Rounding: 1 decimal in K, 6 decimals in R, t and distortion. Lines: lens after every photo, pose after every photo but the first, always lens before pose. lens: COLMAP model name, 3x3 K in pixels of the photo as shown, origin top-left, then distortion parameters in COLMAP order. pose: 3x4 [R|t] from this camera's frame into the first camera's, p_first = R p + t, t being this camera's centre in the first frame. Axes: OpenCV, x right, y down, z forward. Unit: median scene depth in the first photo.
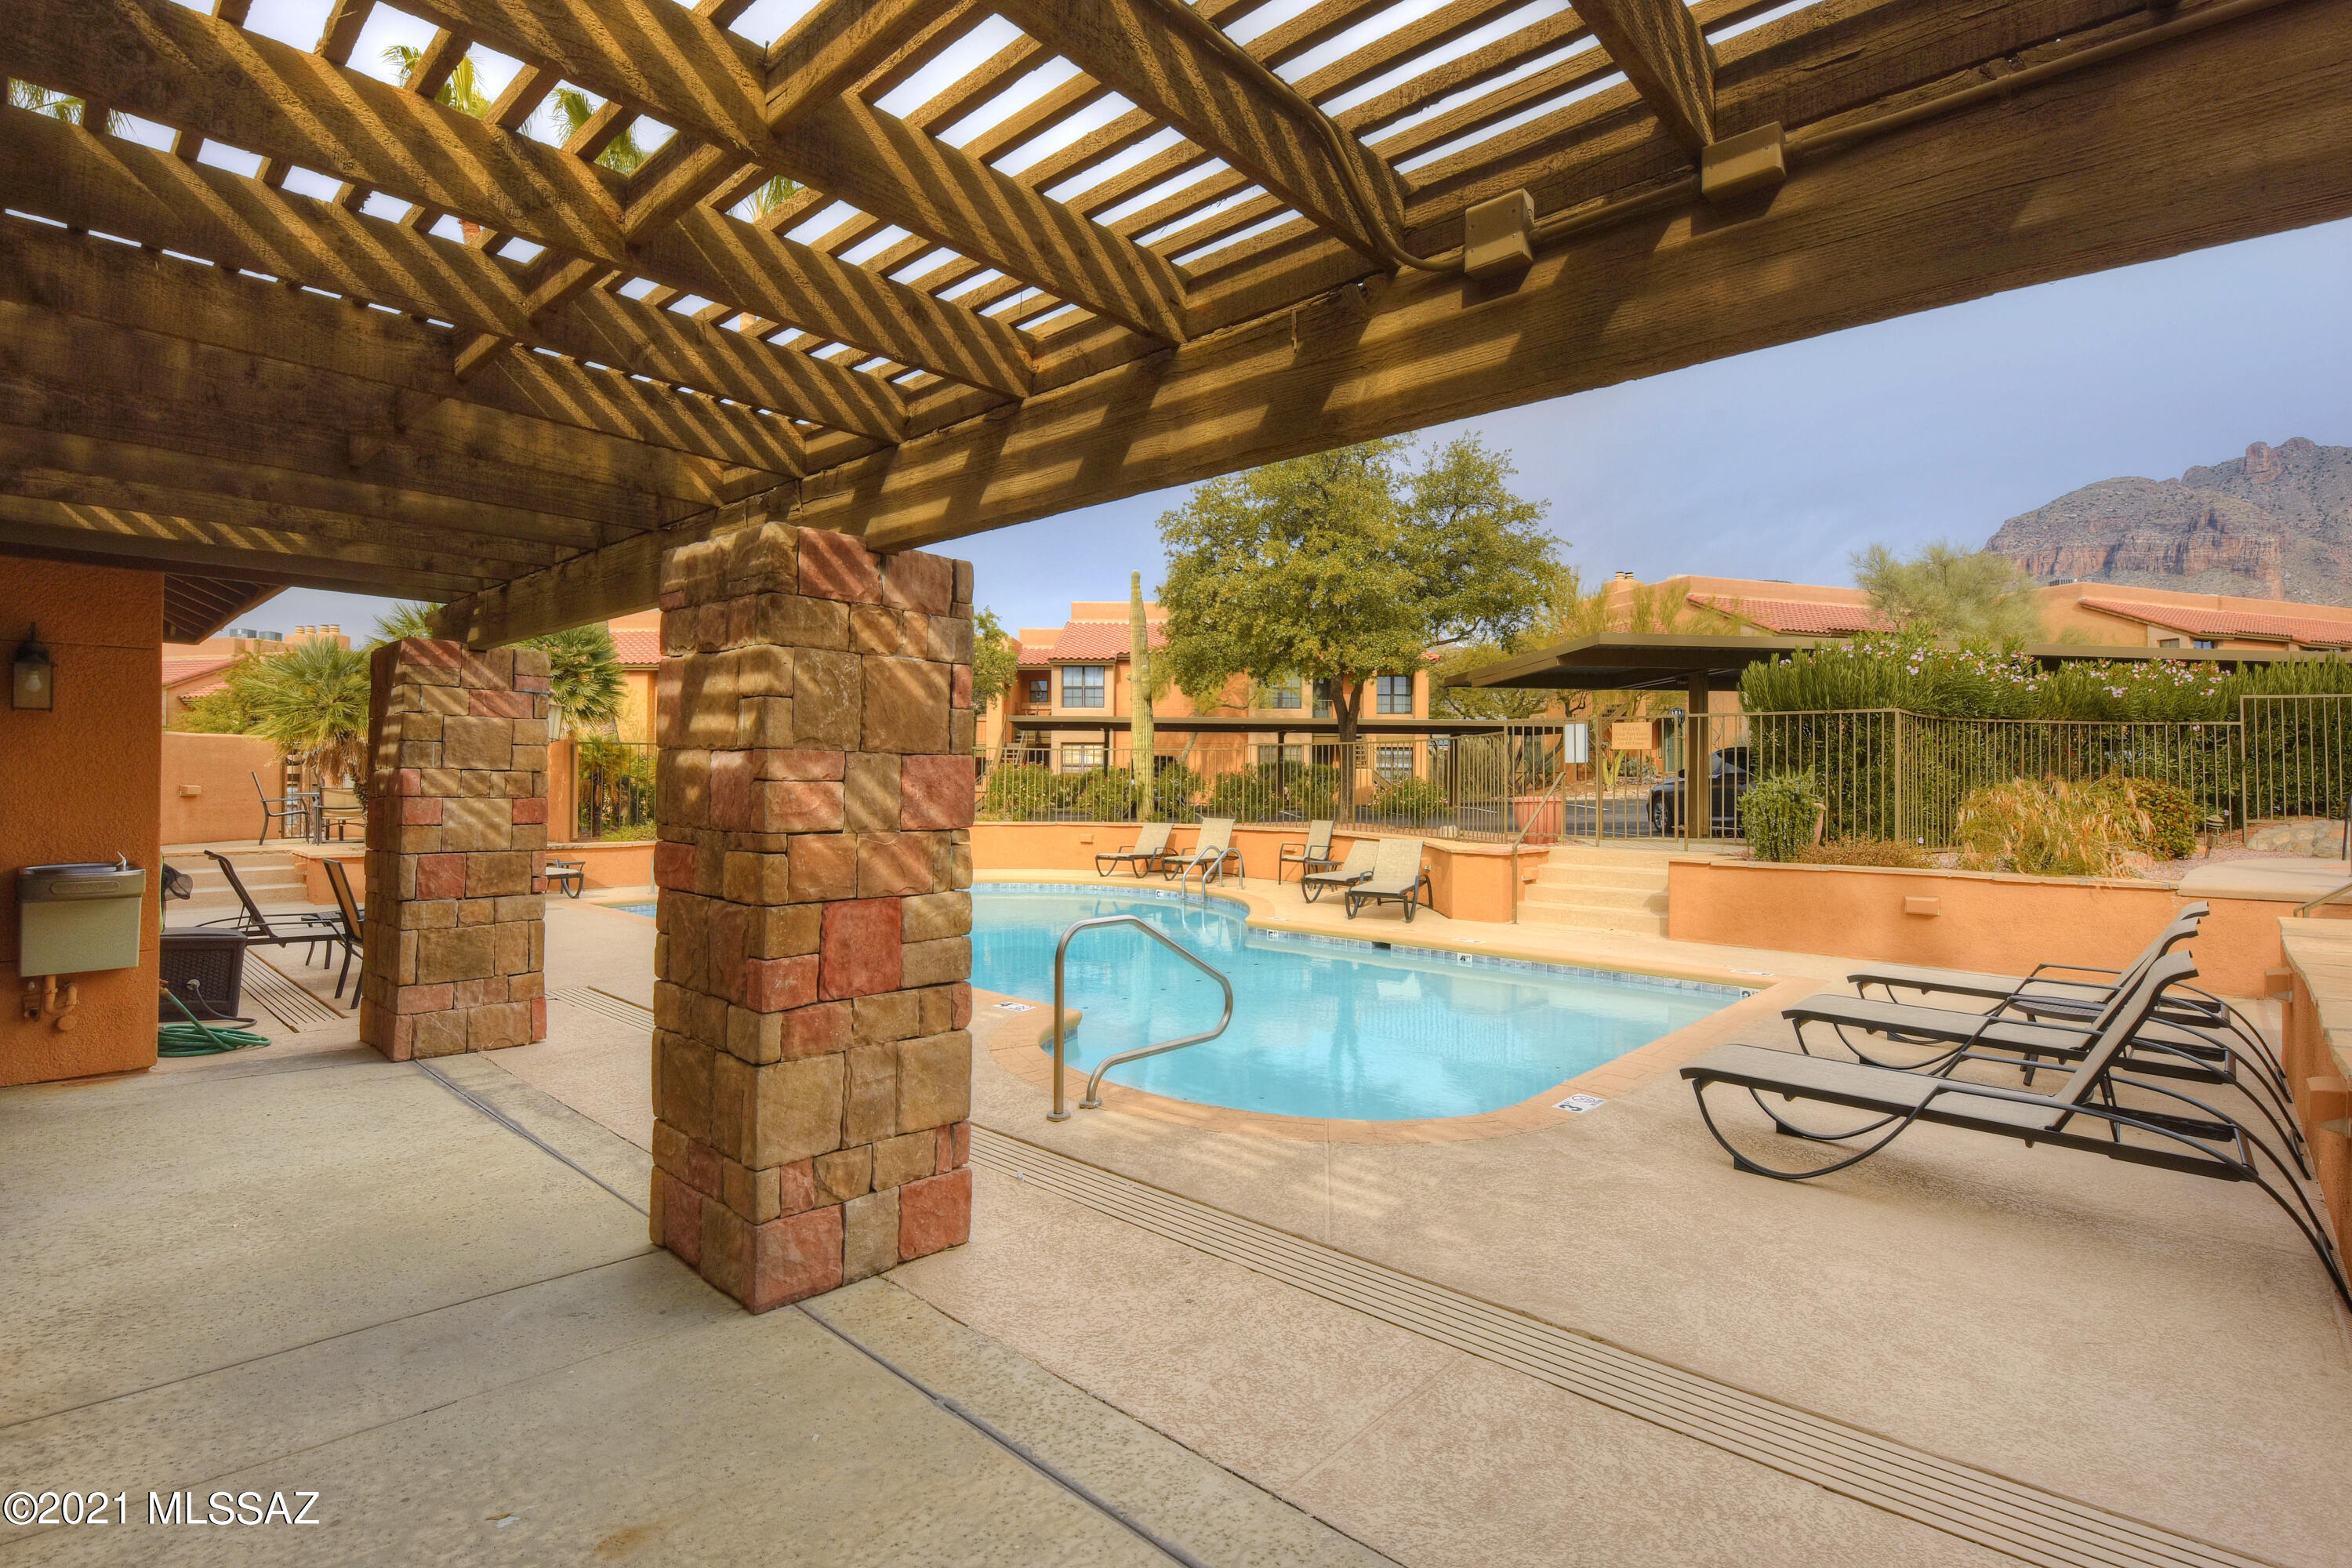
lens RADIAL K [[1064.6, 0, 1224.6], [0, 1064.6, 777.1], [0, 0, 1]] dist [-0.003261, -0.000912]
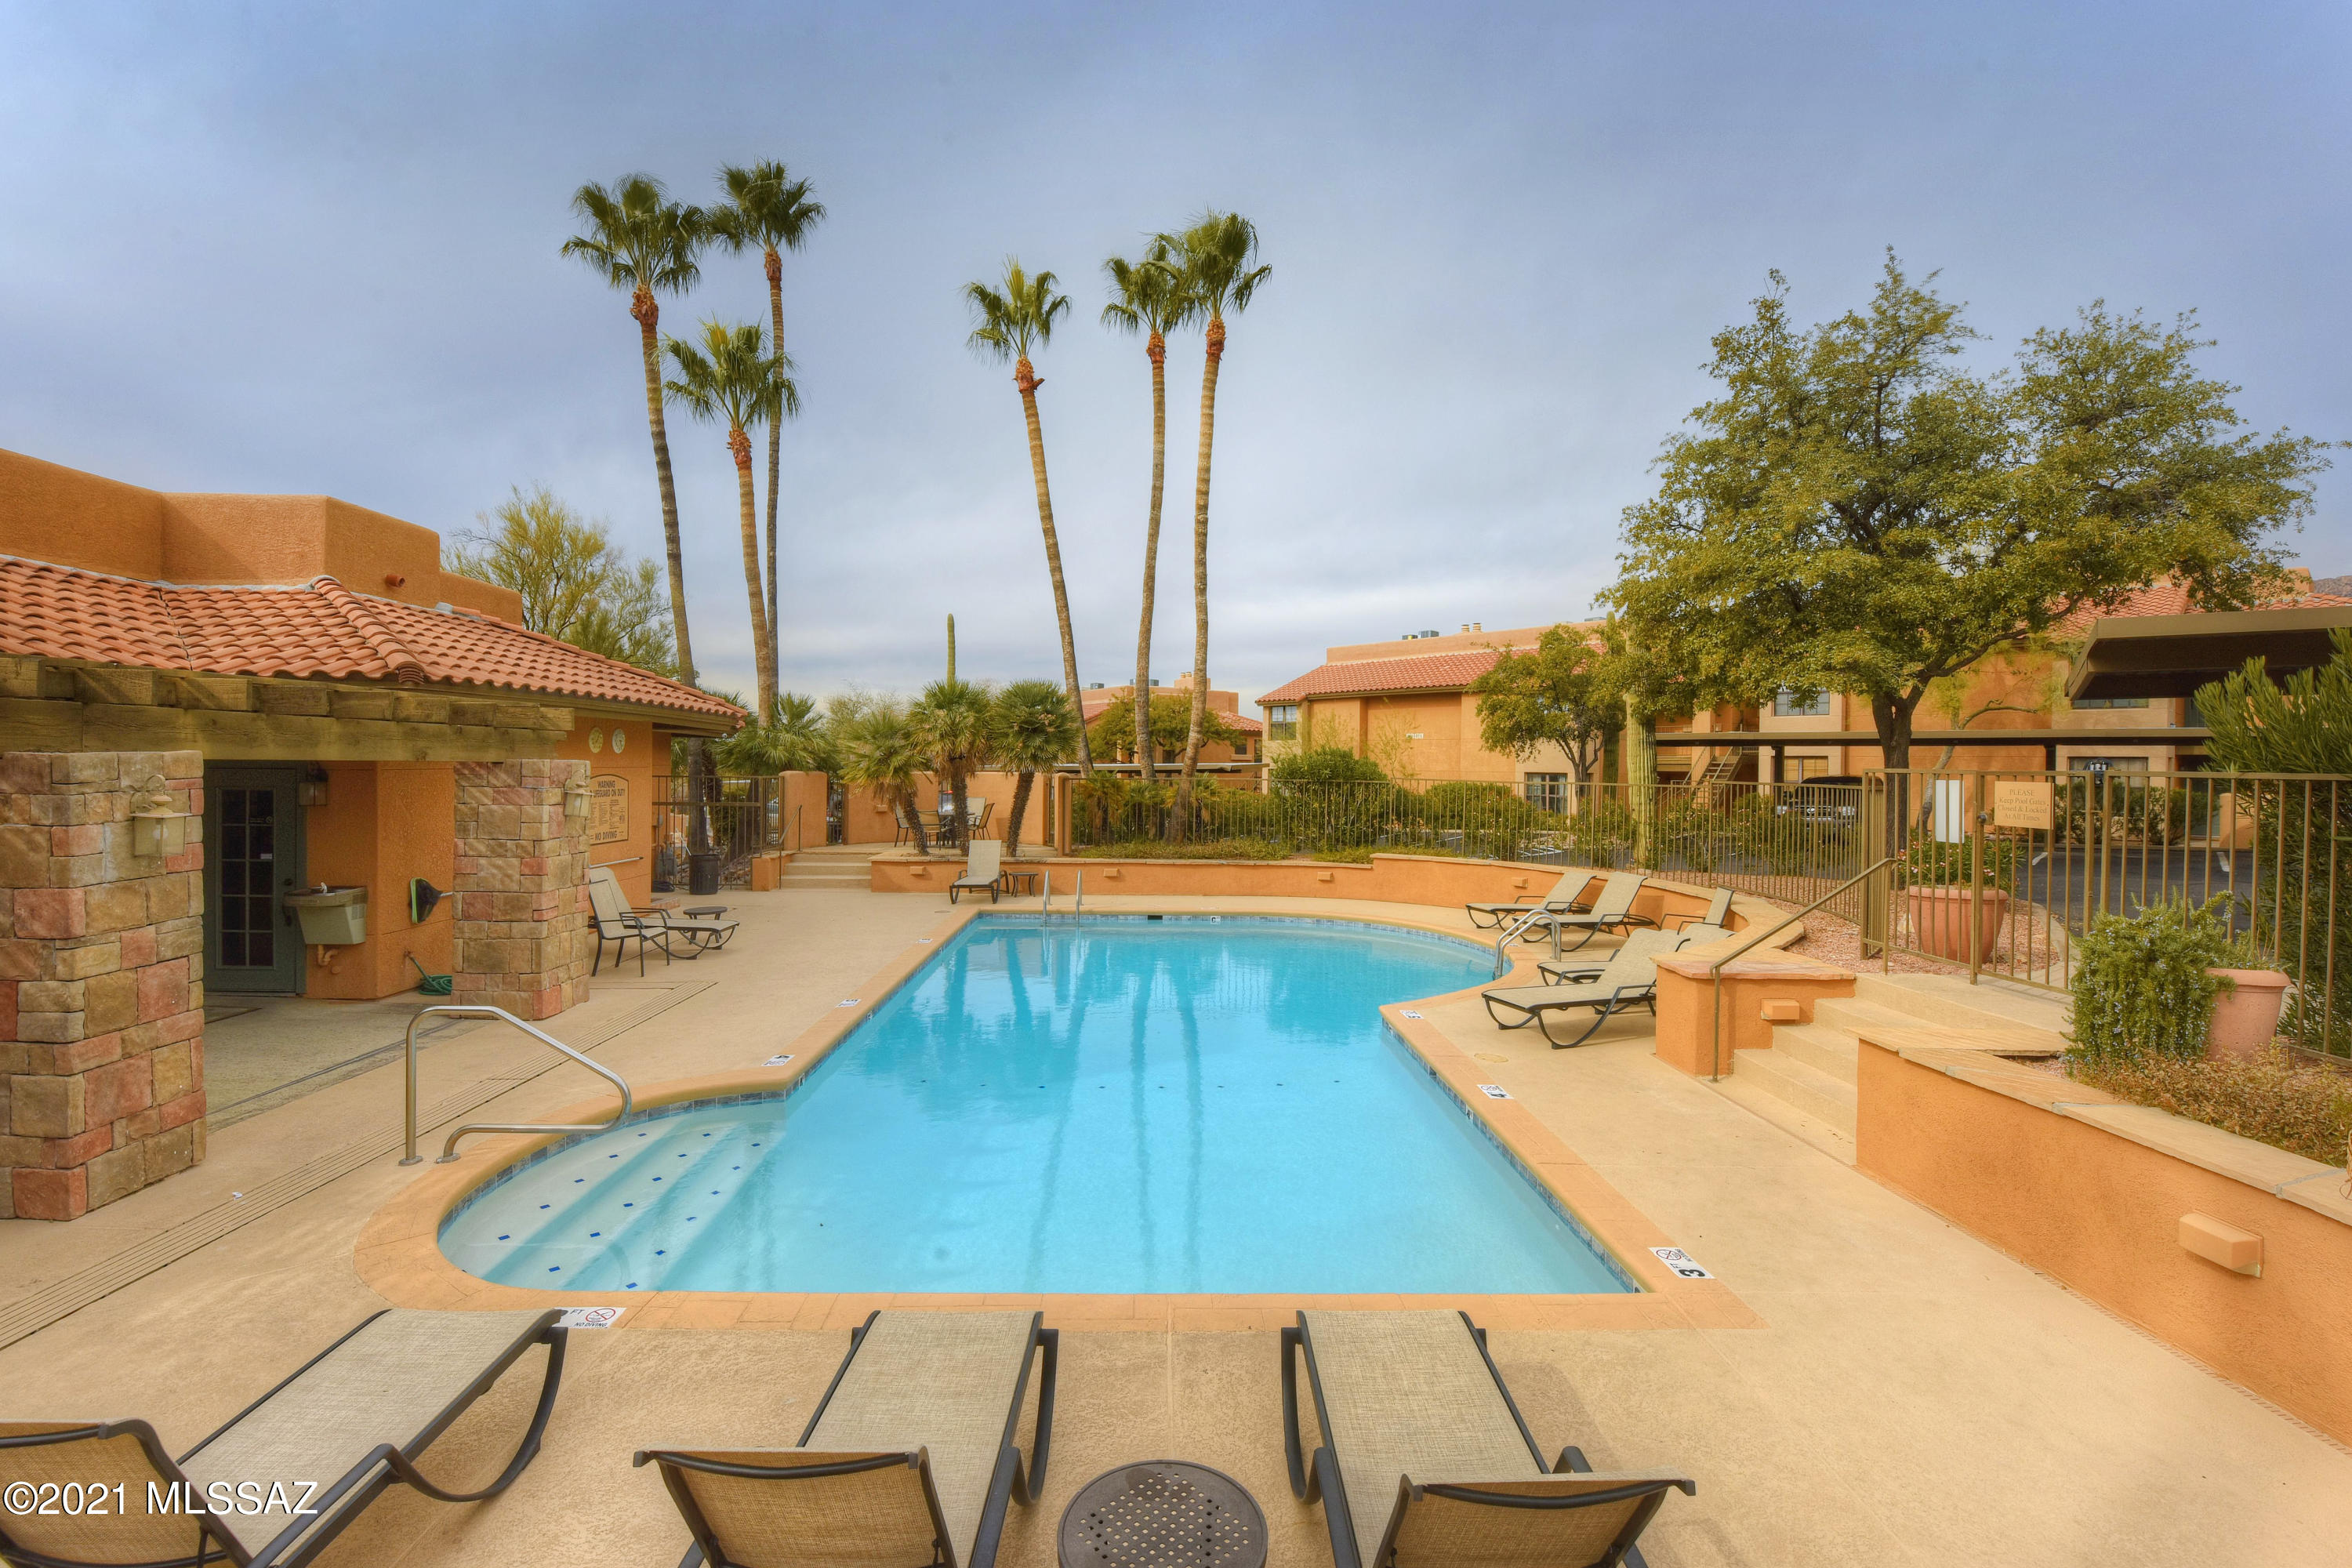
lens RADIAL K [[1064.6, 0, 1224.6], [0, 1064.6, 777.1], [0, 0, 1]] dist [-0.003261, -0.000912]
pose [[0.674556, 0.007586, -0.738185, 1.465823], [0.001234, 0.999934, 0.011402, -0.144349], [0.738223, -0.008602, 0.674502, 0.926805]]
